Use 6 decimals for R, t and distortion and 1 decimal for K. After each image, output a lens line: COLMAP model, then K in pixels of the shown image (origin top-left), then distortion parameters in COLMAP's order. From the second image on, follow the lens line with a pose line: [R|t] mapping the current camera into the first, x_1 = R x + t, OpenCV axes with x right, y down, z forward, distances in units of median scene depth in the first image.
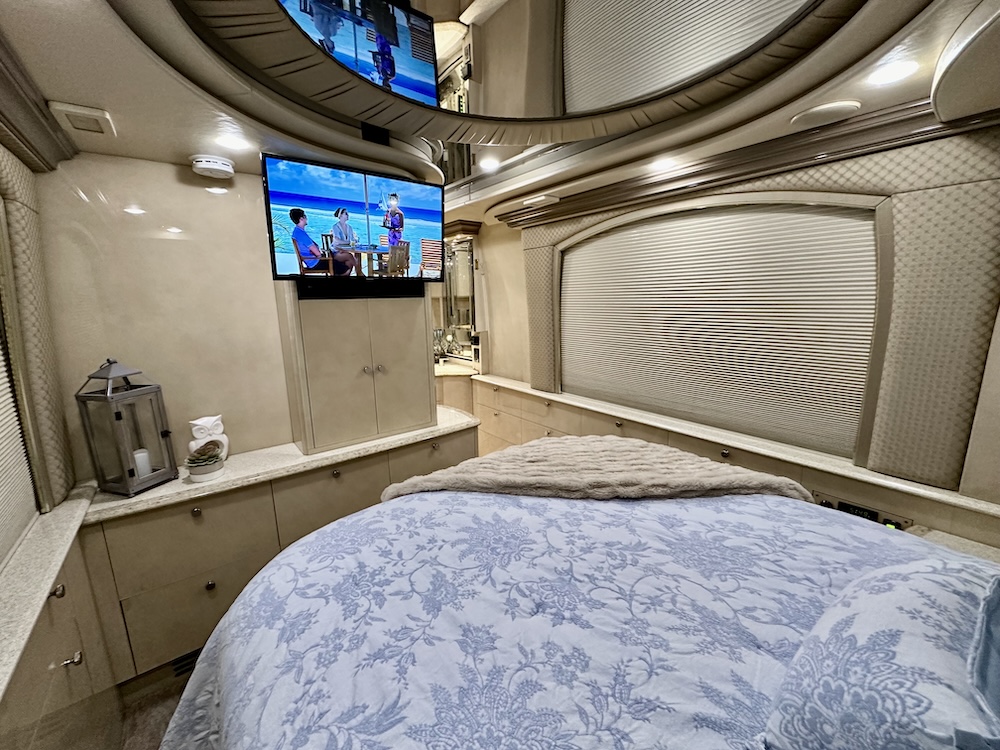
lens RADIAL K [[403.6, 0, 498.9], [0, 403.6, 382.1], [0, 0, 1]] dist [-0.003795, -0.000191]
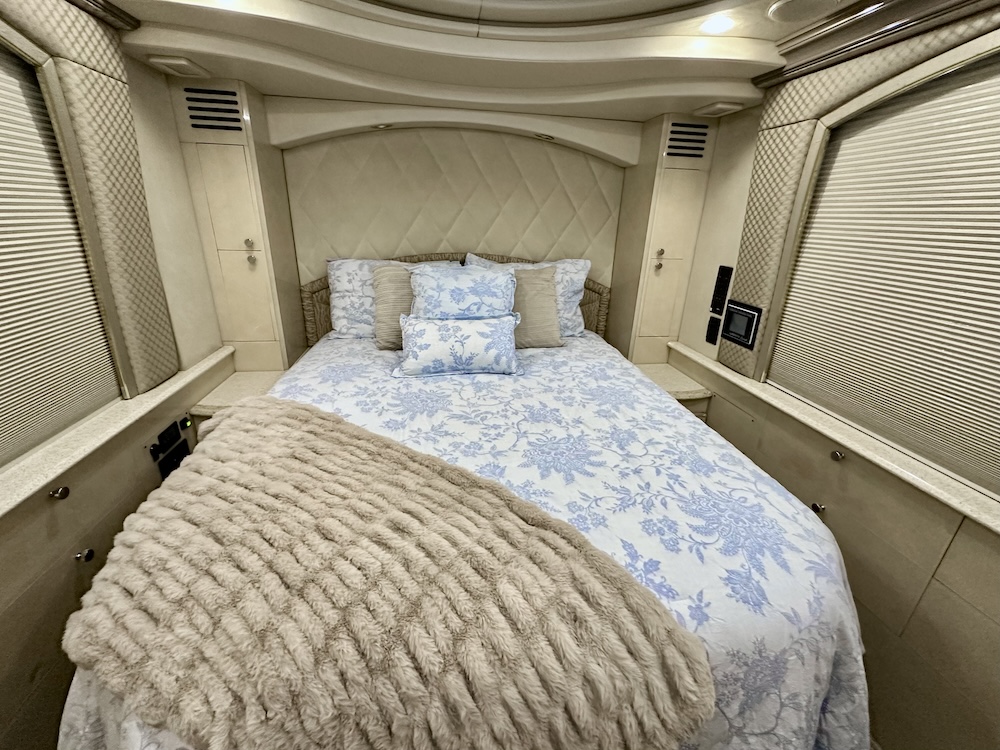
lens RADIAL K [[400.9, 0, 500.0], [0, 400.9, 375.0], [0, 0, 1]] dist [-0.003306, 0.000092]
pose [[-0.867313, -0.196203, 0.457462, -0.291186], [0.085618, 0.846537, 0.525400, -0.318296], [-0.490344, 0.494853, -0.717414, 1.672213]]
